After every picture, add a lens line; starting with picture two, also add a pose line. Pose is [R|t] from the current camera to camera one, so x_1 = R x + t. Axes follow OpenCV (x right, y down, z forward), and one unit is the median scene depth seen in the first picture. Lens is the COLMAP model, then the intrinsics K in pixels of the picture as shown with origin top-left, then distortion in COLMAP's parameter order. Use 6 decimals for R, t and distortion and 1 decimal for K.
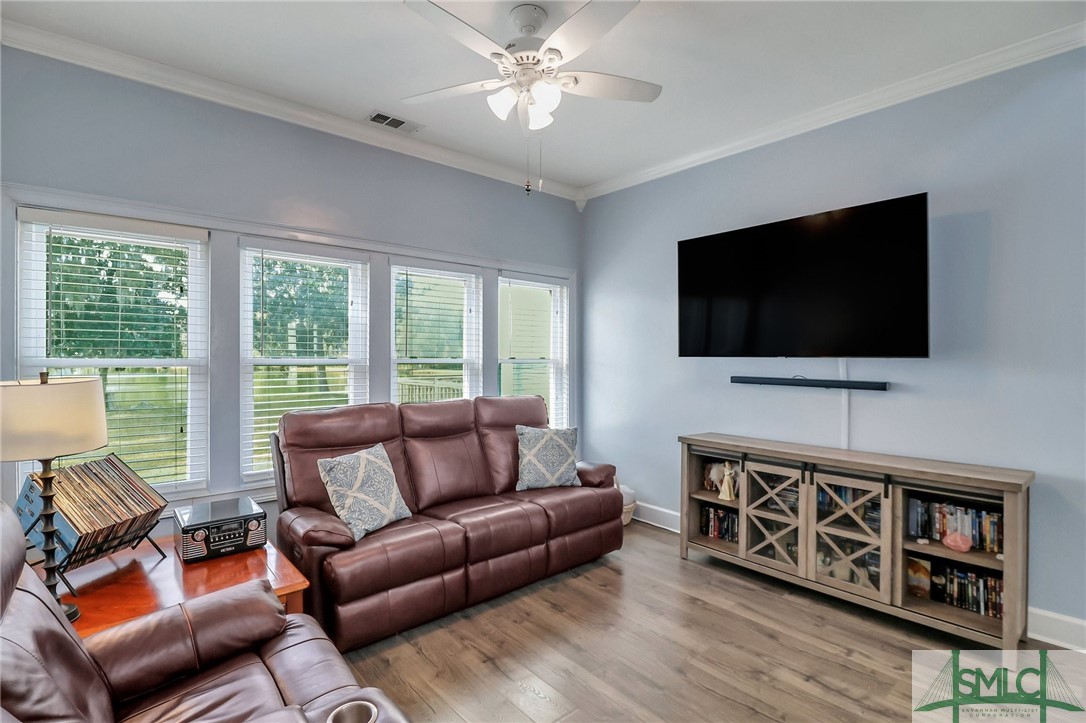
lens RADIAL K [[510.9, 0, 541.8], [0, 510.9, 354.8], [0, 0, 1]] dist [0.000336, -0.013481]
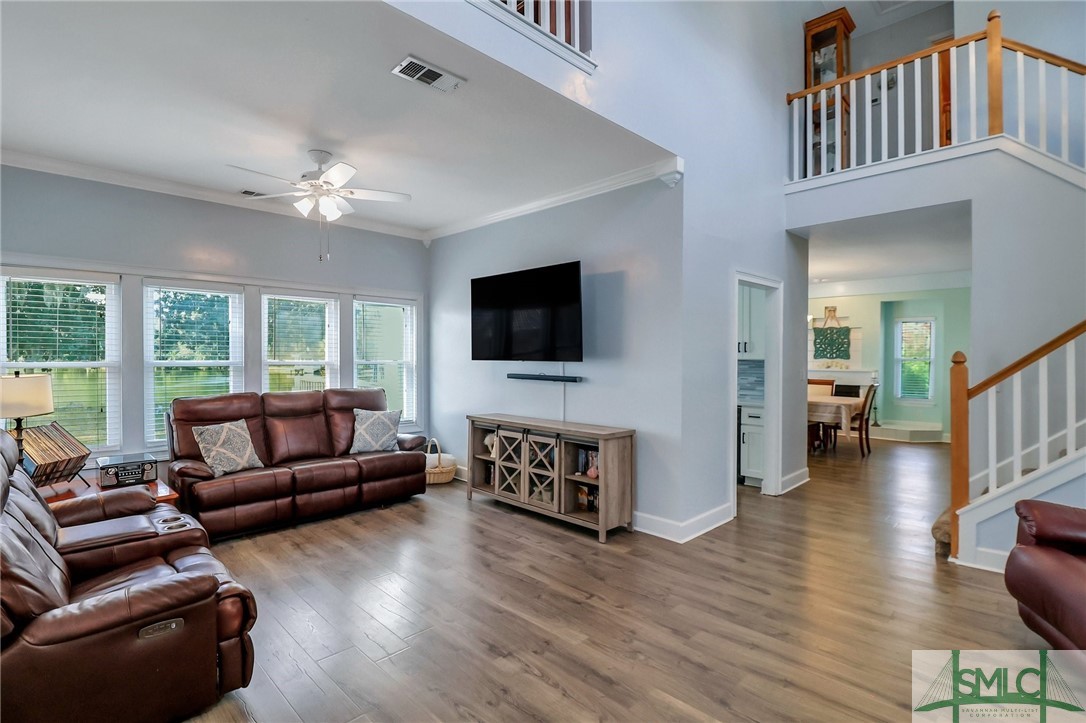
lens RADIAL K [[515.8, 0, 539.5], [0, 515.8, 357.3], [0, 0, 1]] dist [0.000910, -0.013768]
pose [[0.997393, -0.000743, 0.072152, 0.433481], [0.000416, 0.999990, 0.004552, -0.012340], [-0.072155, -0.004510, 0.997383, -0.552285]]
